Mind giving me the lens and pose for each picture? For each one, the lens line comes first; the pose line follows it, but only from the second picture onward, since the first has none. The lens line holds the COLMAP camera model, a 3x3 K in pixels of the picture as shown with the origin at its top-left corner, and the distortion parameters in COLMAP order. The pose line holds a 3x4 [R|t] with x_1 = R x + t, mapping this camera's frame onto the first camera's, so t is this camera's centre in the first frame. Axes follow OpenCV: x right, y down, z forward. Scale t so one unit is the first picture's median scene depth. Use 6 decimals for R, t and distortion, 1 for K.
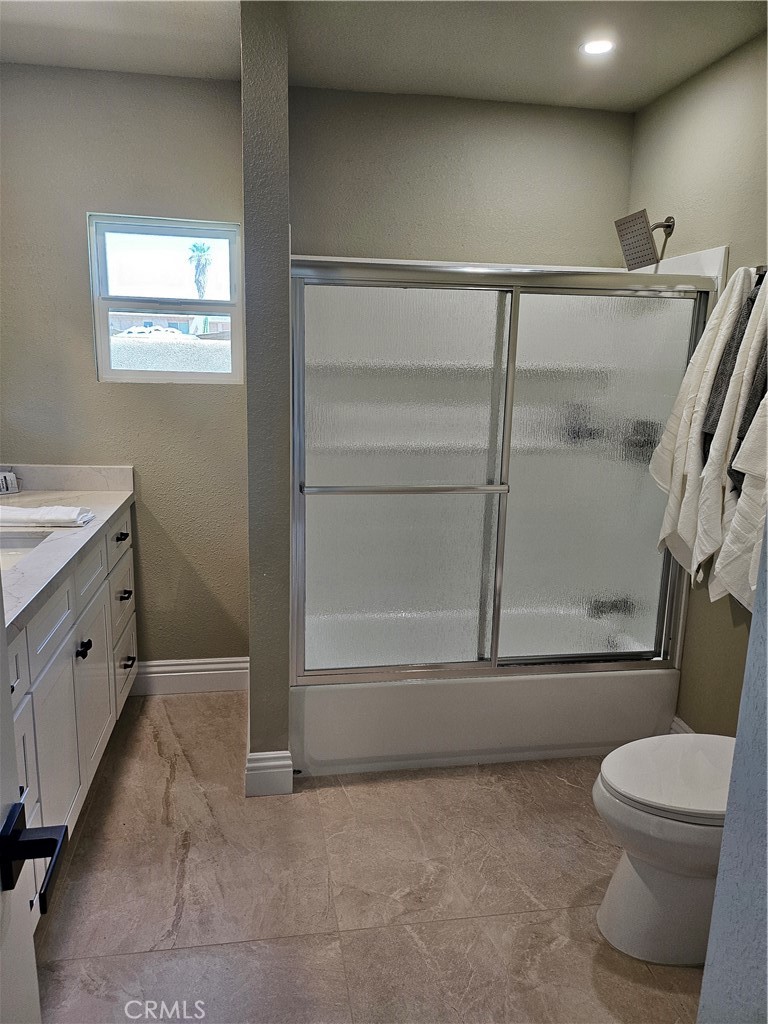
lens RADIAL K [[726.8, 0, 384.0], [0, 726.8, 512.0], [0, 0, 1]] dist [0.086008, -0.100973]
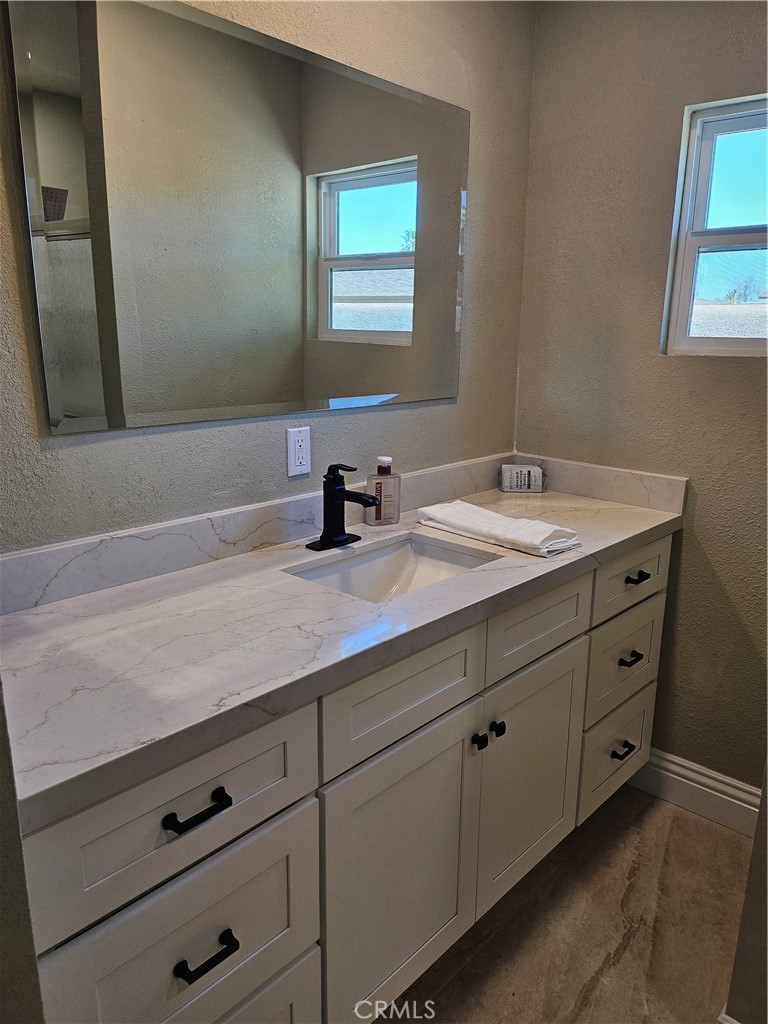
lens RADIAL K [[726.8, 0, 384.0], [0, 726.8, 512.0], [0, 0, 1]] dist [0.086008, -0.100973]
pose [[0.606796, 0.175239, -0.775300, 0.026072], [-0.160199, 0.982341, 0.096654, -0.054696], [0.778547, 0.065553, 0.624153, 0.364749]]
